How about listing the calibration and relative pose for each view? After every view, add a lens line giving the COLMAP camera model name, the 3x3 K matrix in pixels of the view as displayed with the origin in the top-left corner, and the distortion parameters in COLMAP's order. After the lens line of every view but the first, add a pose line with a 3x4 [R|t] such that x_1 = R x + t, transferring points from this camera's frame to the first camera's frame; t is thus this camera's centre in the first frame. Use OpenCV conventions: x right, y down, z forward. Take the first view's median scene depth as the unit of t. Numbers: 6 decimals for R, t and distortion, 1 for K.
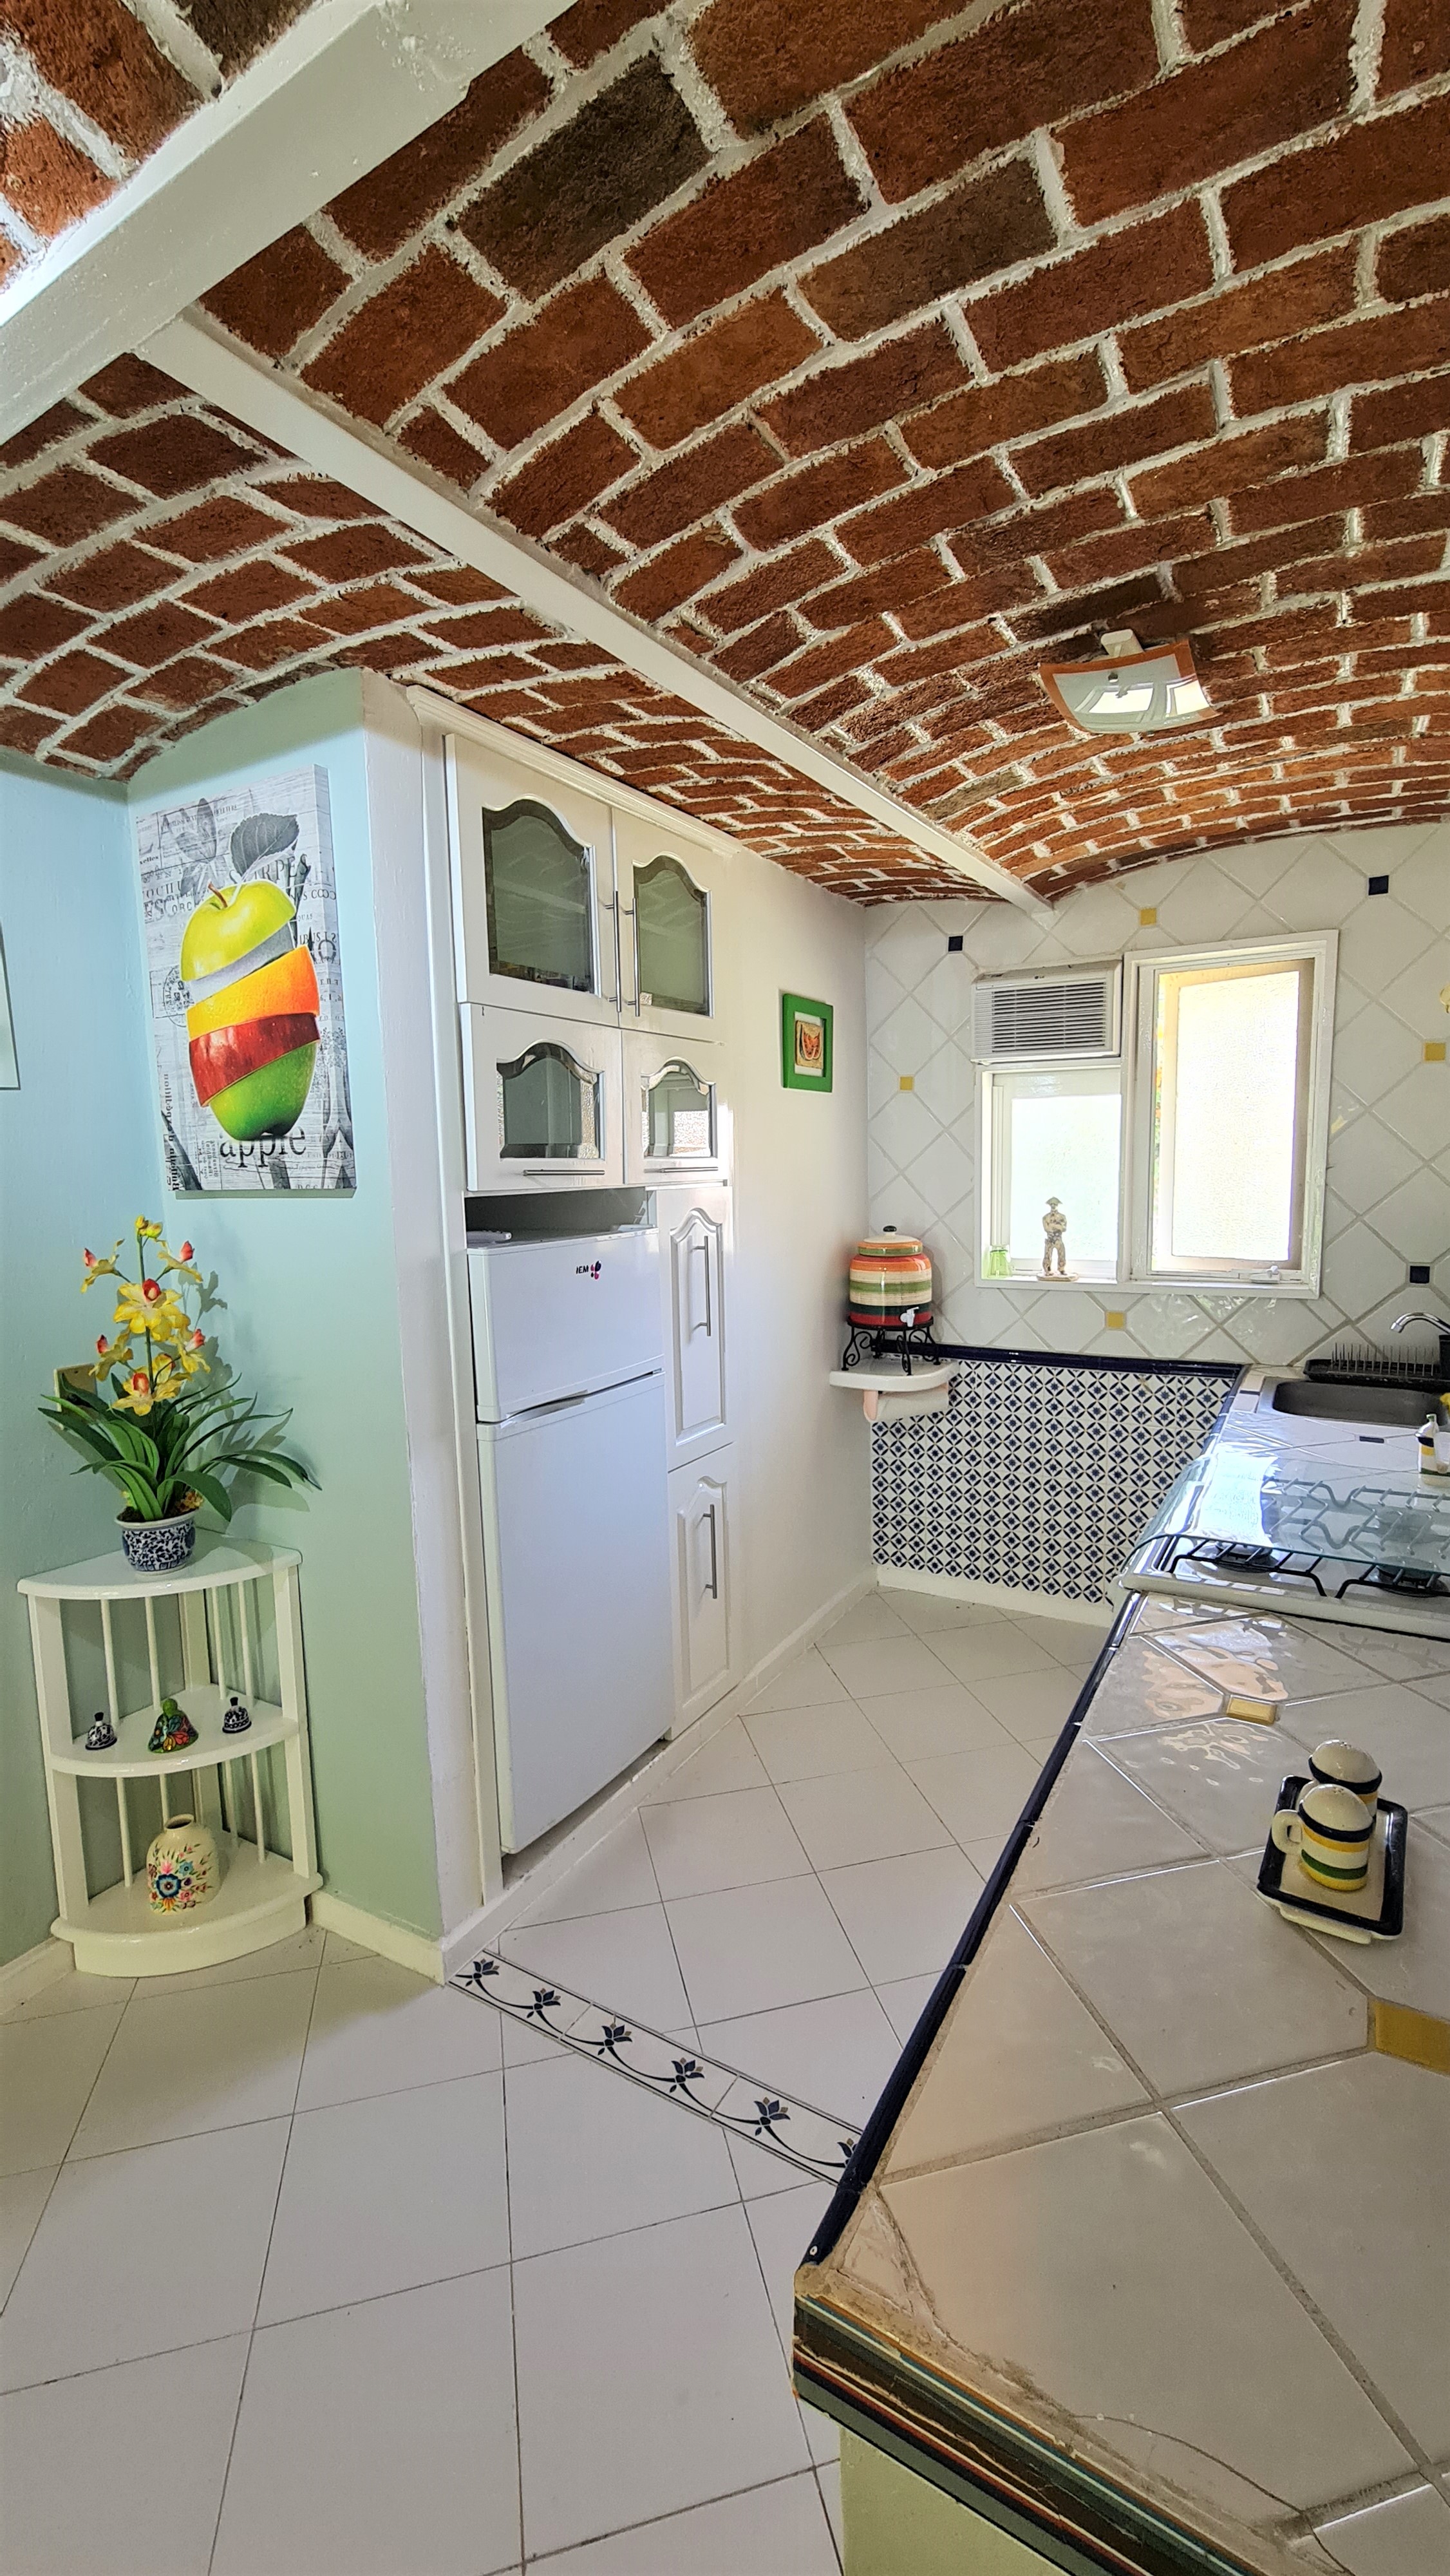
lens RADIAL K [[1057.1, 0, 738.1], [0, 1057.1, 1293.7], [0, 0, 1]] dist [-0.007669, 0.001755]
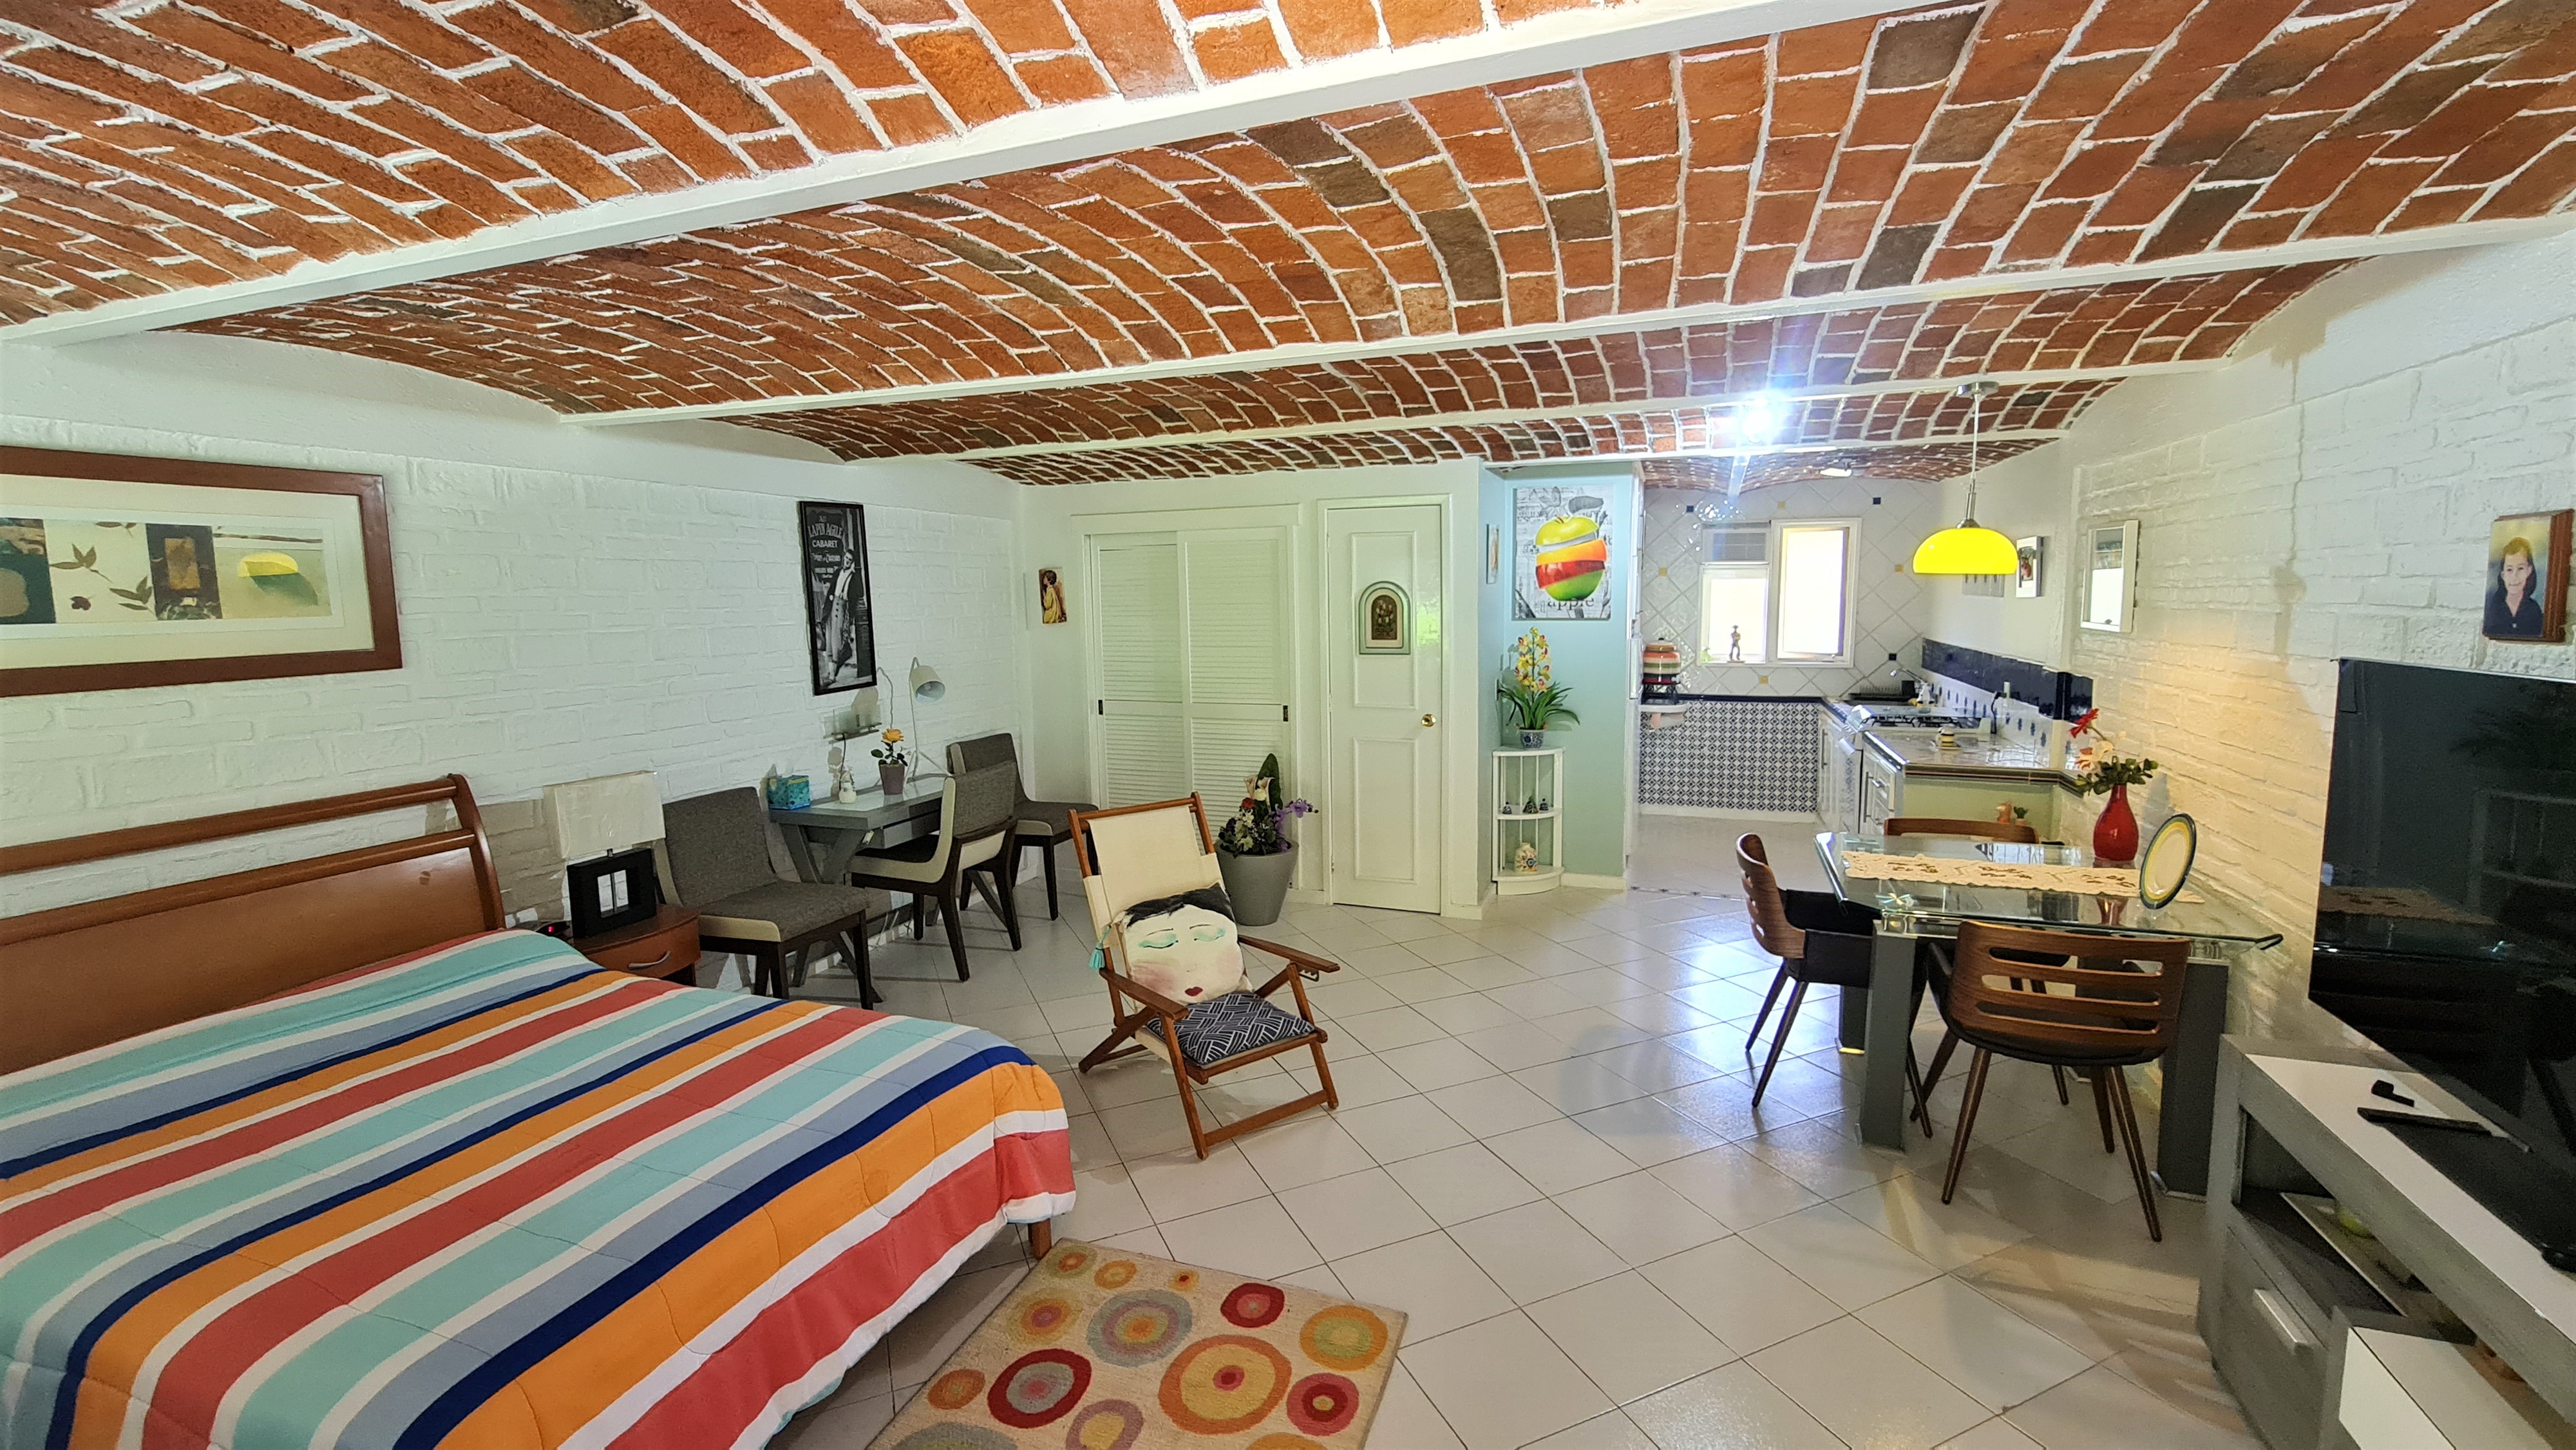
lens RADIAL K [[1057.1, 0, 1295.0], [0, 1057.1, 712.6], [0, 0, 1]] dist [-0.007669, 0.001755]
pose [[0.985352, -0.005281, 0.170450, -1.183862], [0.007806, 0.999869, -0.014149, 0.139623], [-0.170353, 0.015272, 0.985265, -1.224477]]
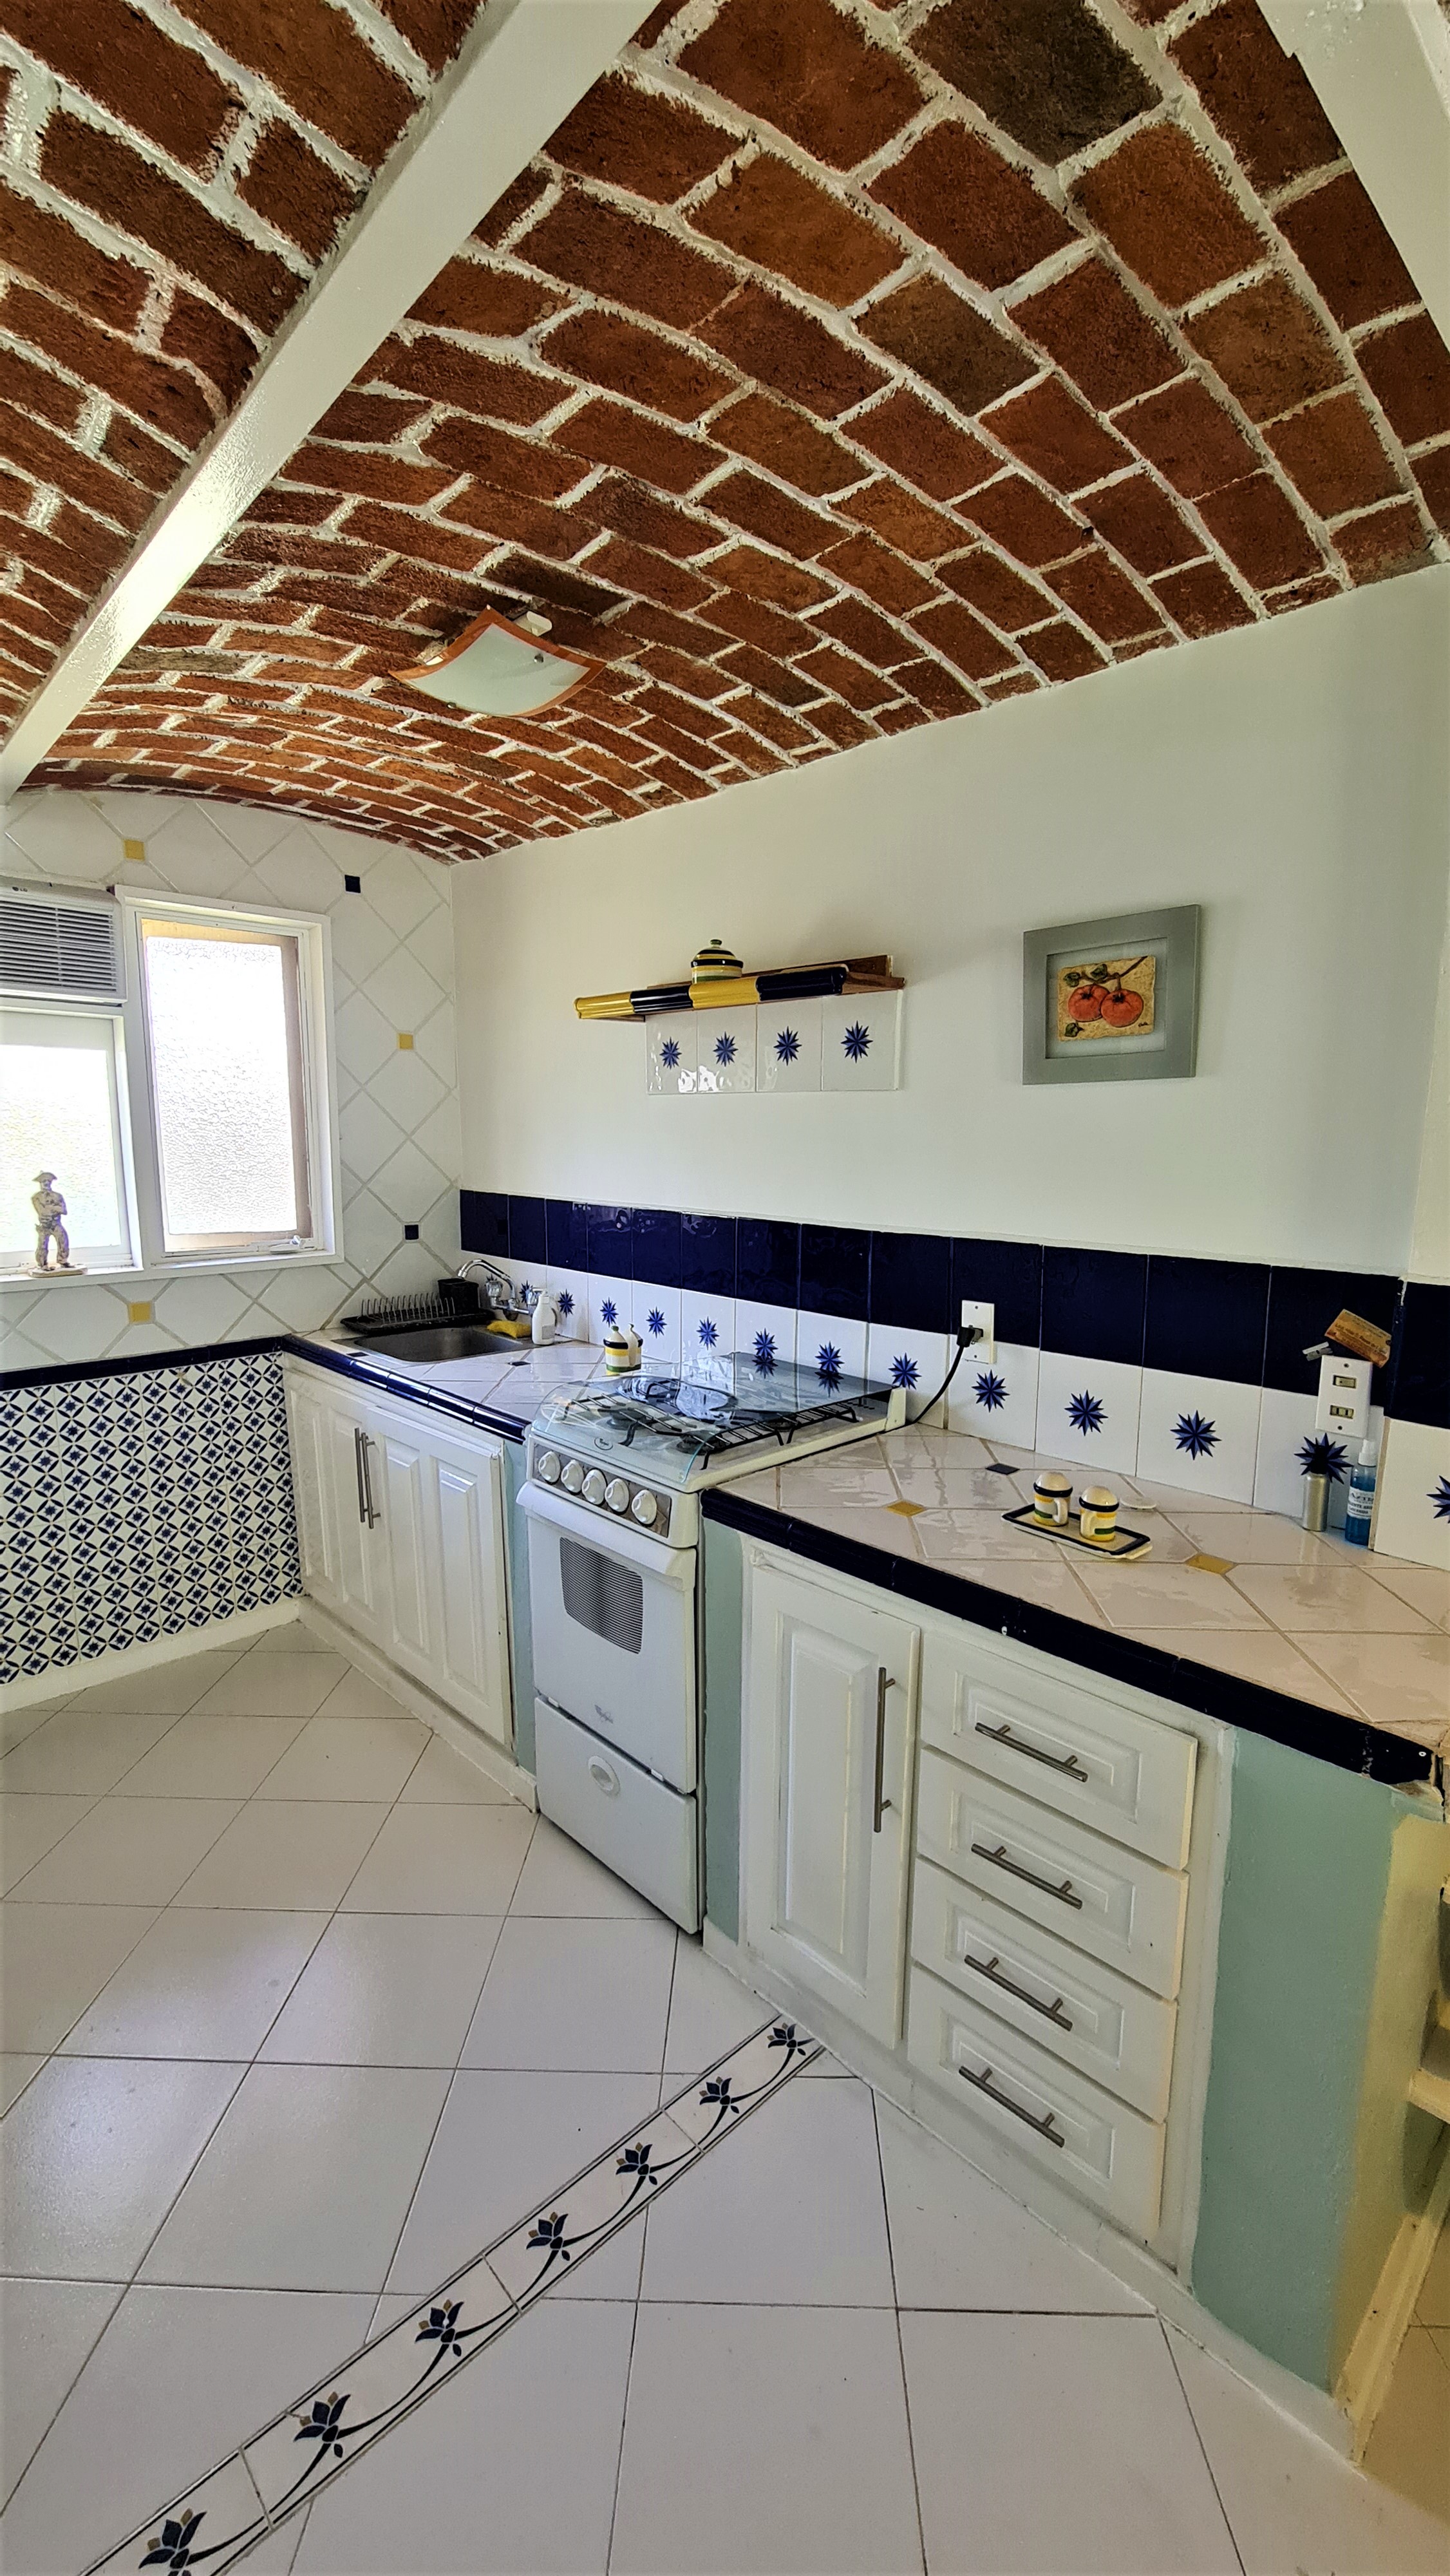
lens RADIAL K [[1057.1, 0, 731.6], [0, 1057.1, 1292.2], [0, 0, 1]] dist [-0.007669, 0.001755]
pose [[0.274275, -0.121006, 0.954008, -0.393107], [0.106666, 0.989758, 0.094875, -0.026015], [-0.955717, 0.075738, 0.284373, 0.338012]]
